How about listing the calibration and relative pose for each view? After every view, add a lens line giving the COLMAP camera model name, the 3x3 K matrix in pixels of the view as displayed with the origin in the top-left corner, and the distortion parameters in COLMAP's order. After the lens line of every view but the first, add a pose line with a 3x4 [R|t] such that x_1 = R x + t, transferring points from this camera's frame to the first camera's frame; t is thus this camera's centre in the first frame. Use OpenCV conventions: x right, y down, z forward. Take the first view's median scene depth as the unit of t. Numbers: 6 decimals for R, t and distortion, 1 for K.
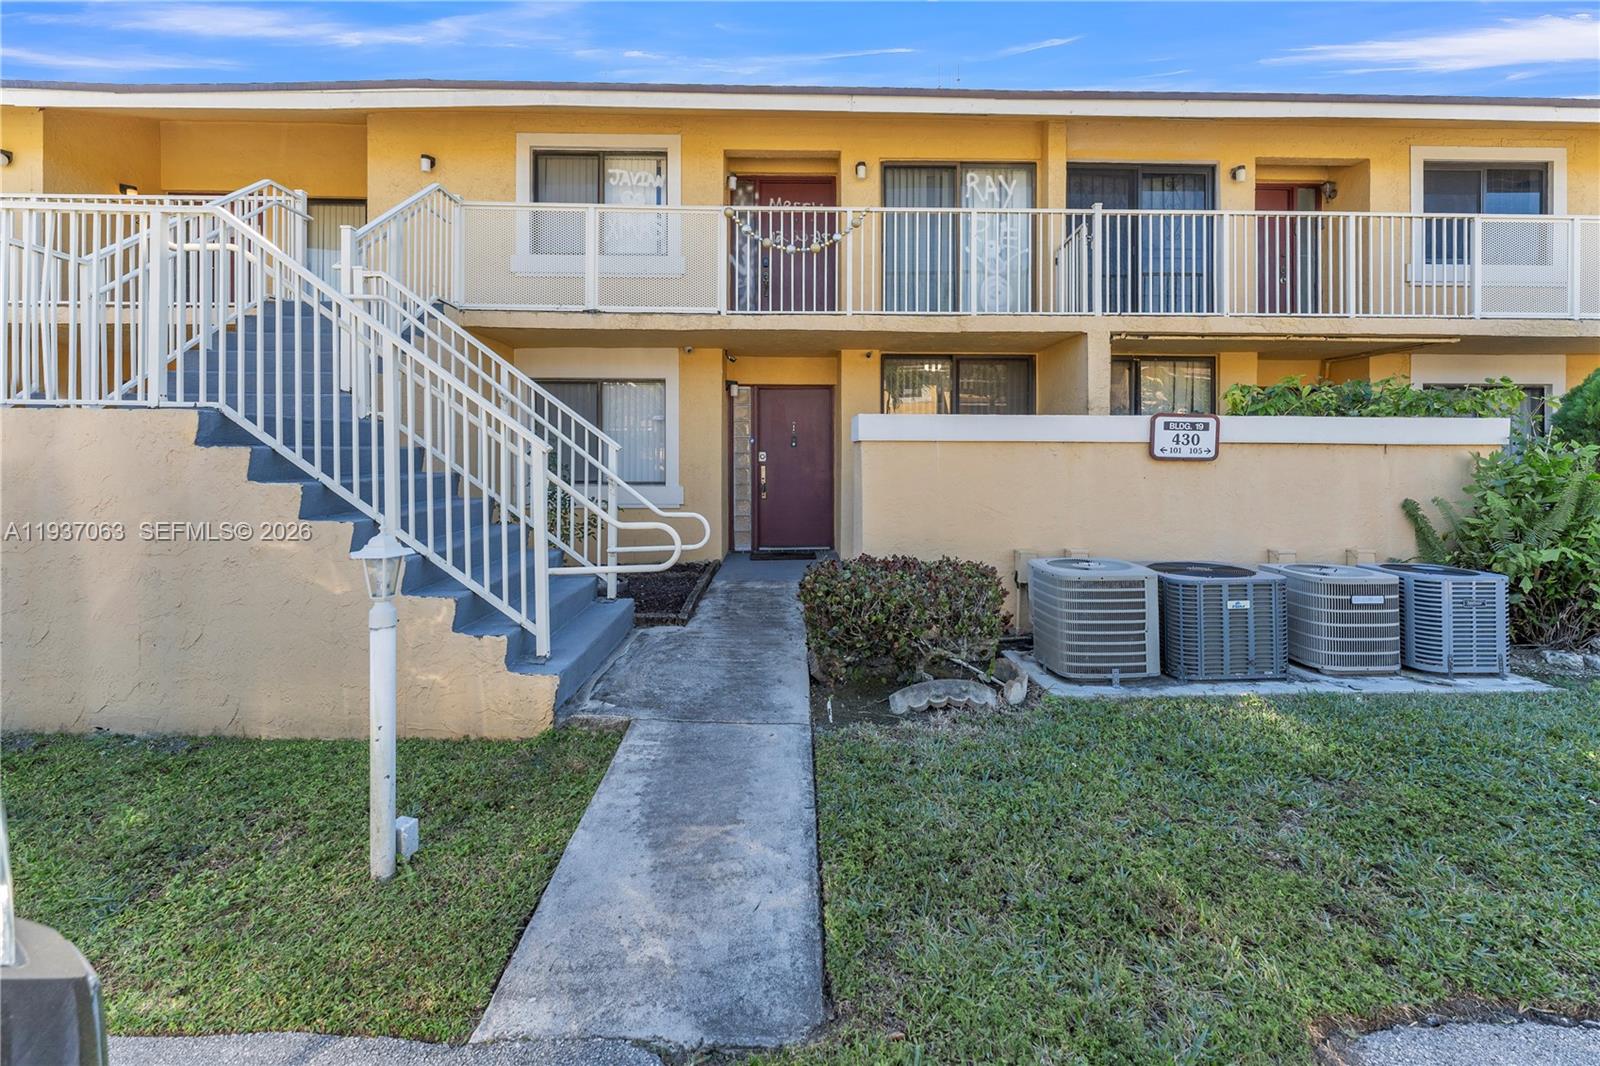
lens RADIAL K [[676.3, 0, 806.7], [0, 676.3, 463.6], [0, 0, 1]] dist [0.000313, -0.000679]
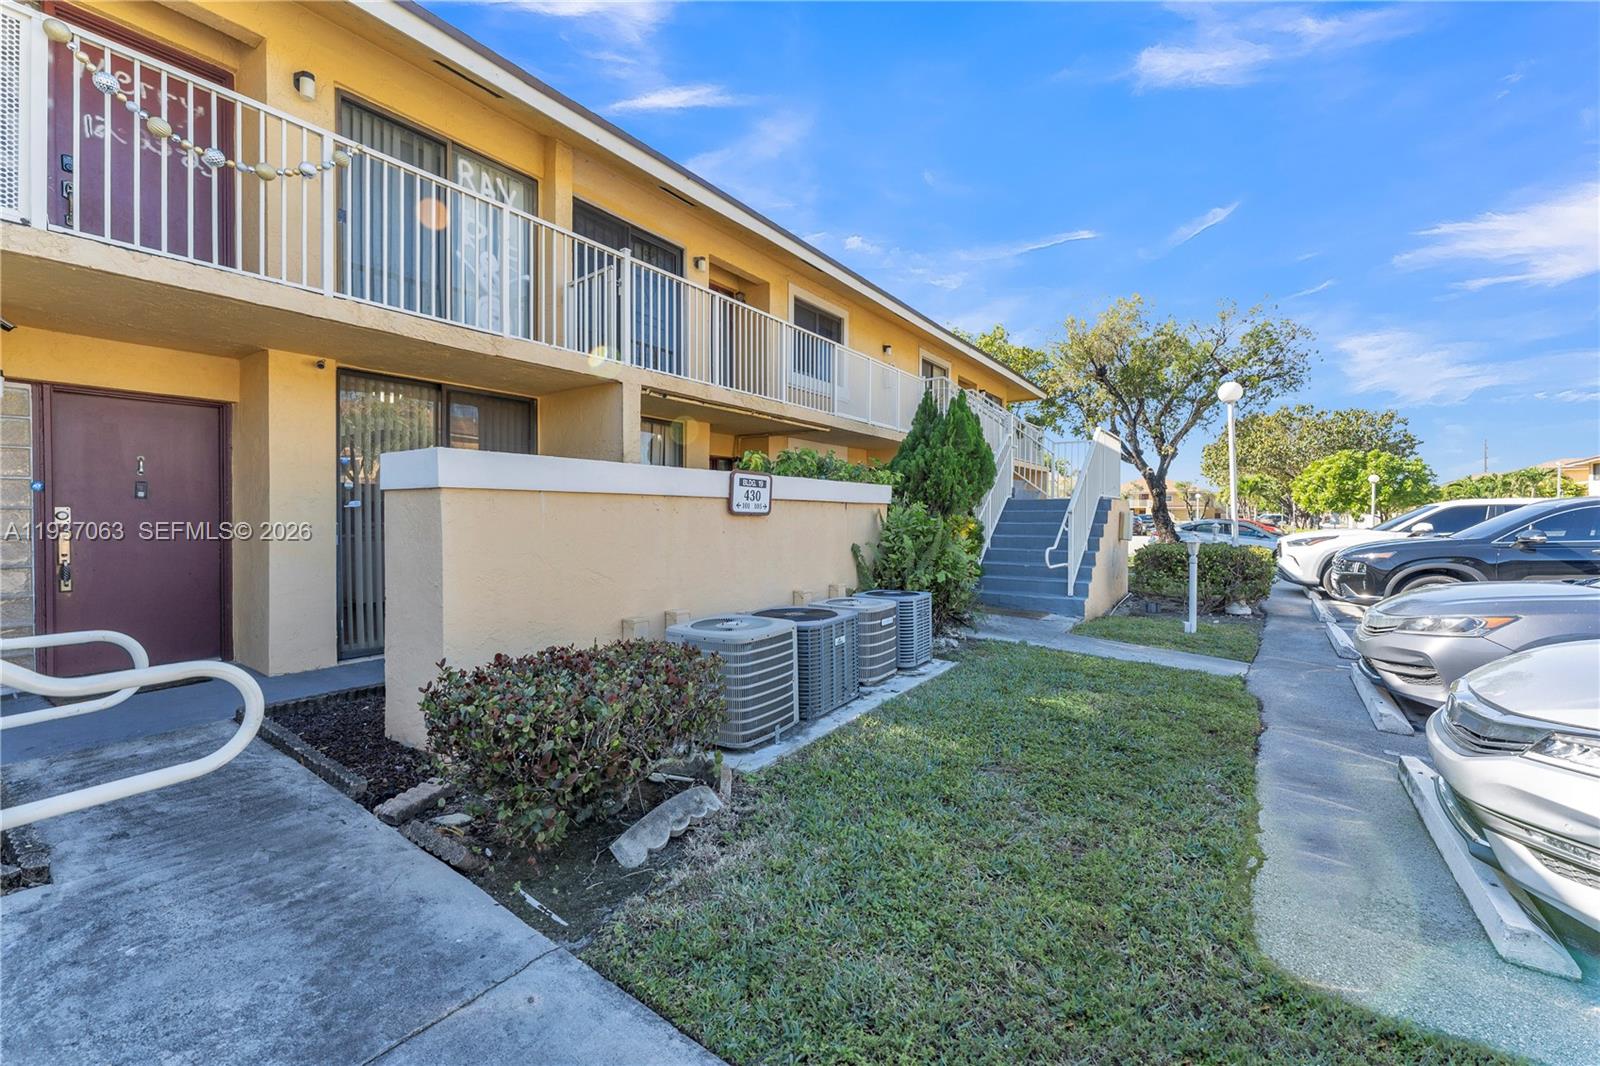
lens RADIAL K [[656.7, 0, 792.6], [0, 656.7, 525.3], [0, 0, 1]] dist [0.001185, 0.000235]
pose [[0.589022, -0.016441, 0.807949, -0.224243], [0.014949, 0.999844, 0.009447, 0.002280], [-0.807978, 0.006513, 0.589176, 0.311527]]
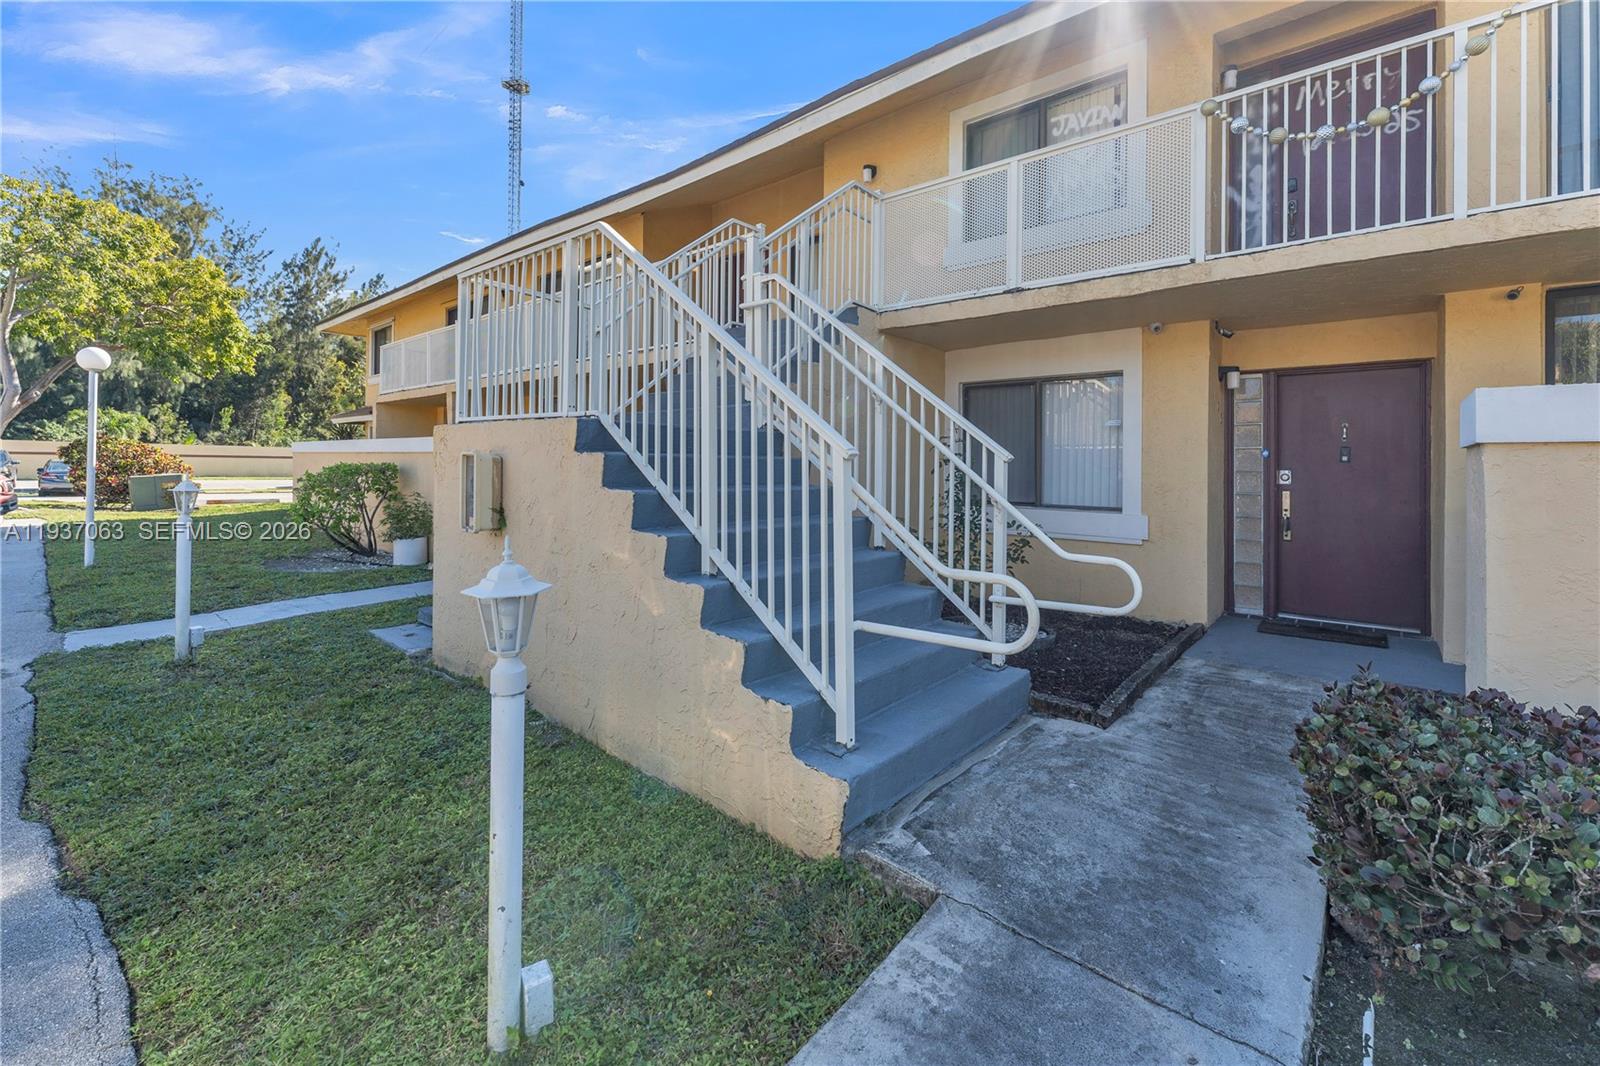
lens RADIAL K [[676.3, 0, 806.7], [0, 676.3, 463.6], [0, 0, 1]] dist [0.000313, -0.000679]
pose [[0.749289, 0.003602, -0.662233, 0.034792], [-0.024564, 0.999448, -0.022357, 0.004223], [0.661787, 0.033019, 0.748964, 0.289026]]
